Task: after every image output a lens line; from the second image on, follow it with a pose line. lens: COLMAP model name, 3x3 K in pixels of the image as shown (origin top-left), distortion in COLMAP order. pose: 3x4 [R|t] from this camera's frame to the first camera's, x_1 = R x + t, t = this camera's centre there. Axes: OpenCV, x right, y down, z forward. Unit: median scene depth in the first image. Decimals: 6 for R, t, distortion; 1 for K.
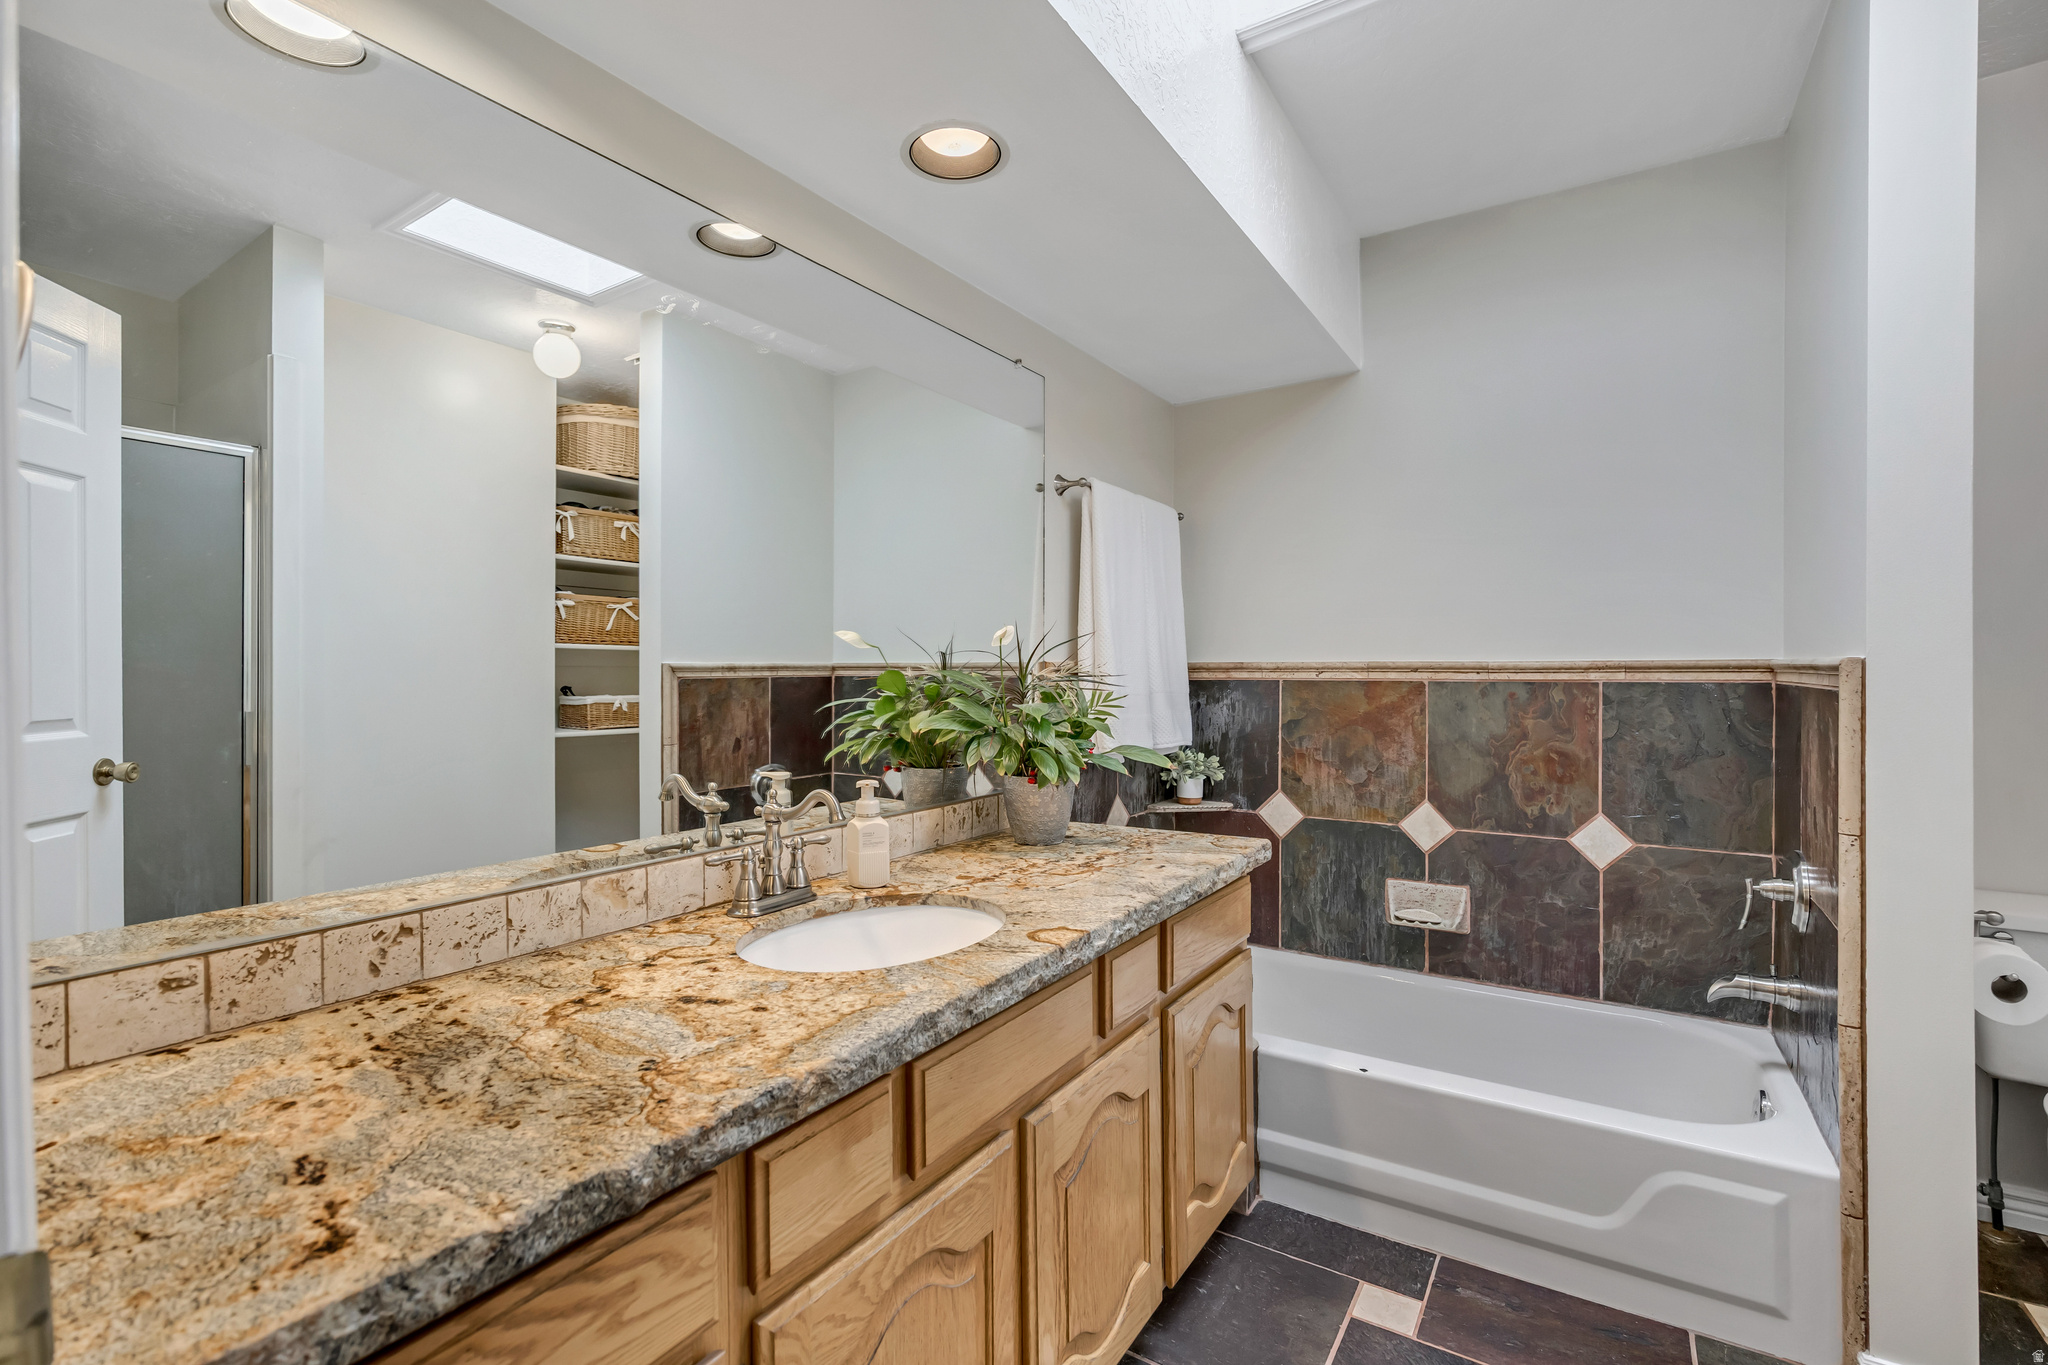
lens RADIAL K [[905.5, 0, 1015.9], [0, 905.5, 672.1], [0, 0, 1]] dist [-0.004800, -0.000487]
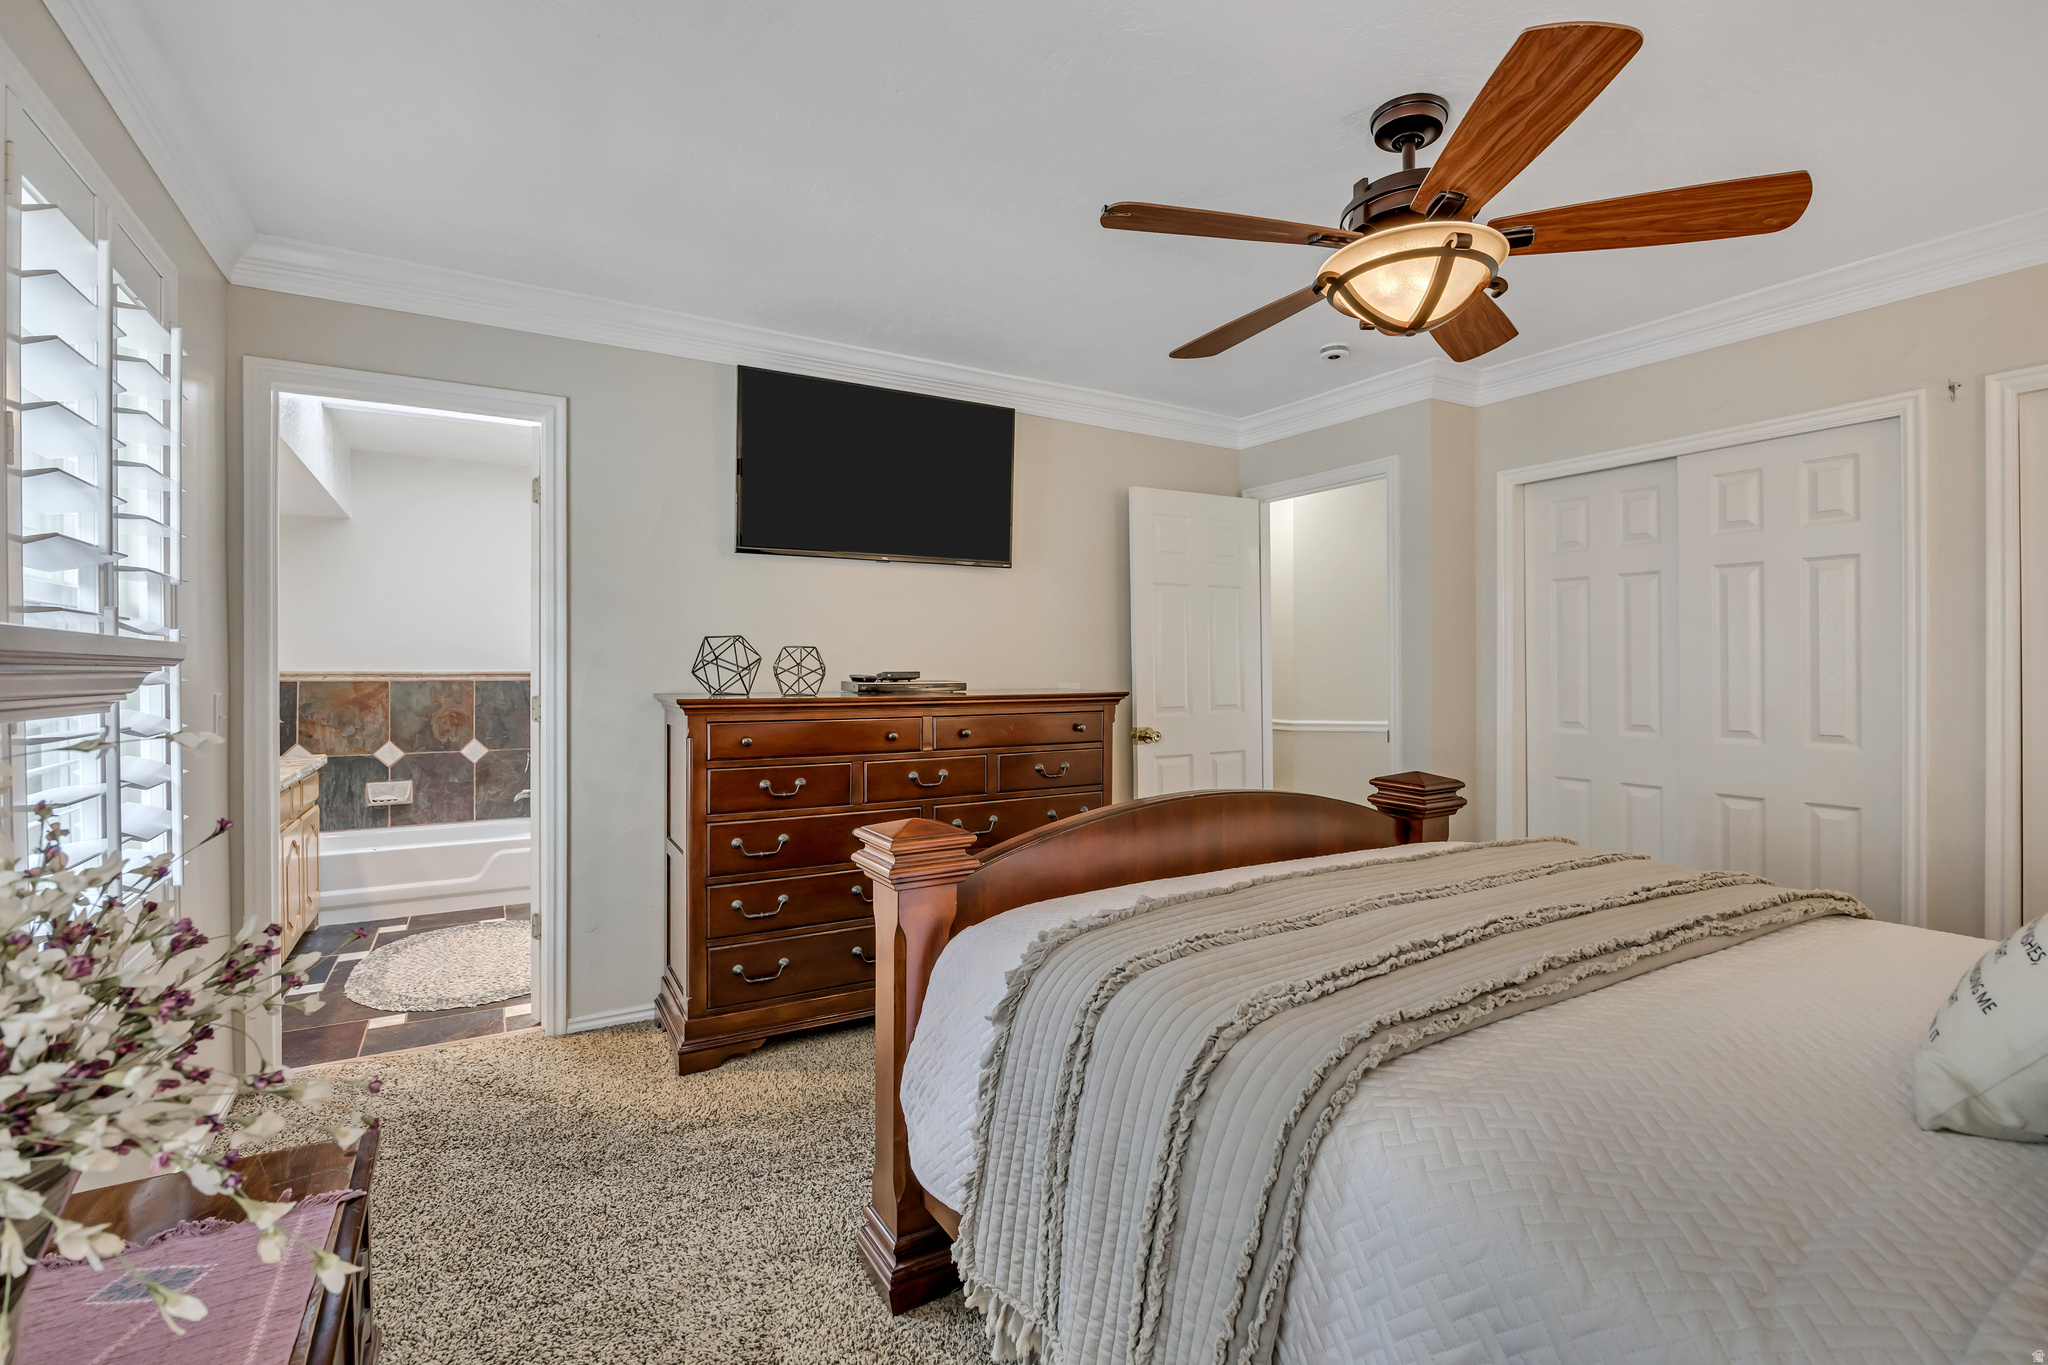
lens RADIAL K [[905.5, 0, 1017.2], [0, 905.5, 671.7], [0, 0, 1]] dist [-0.004800, -0.000487]
pose [[0.438904, -0.001446, 0.898533, -0.745175], [-0.001282, 0.999997, 0.002236, -0.017374], [-0.898533, -0.002133, 0.438901, -1.146124]]
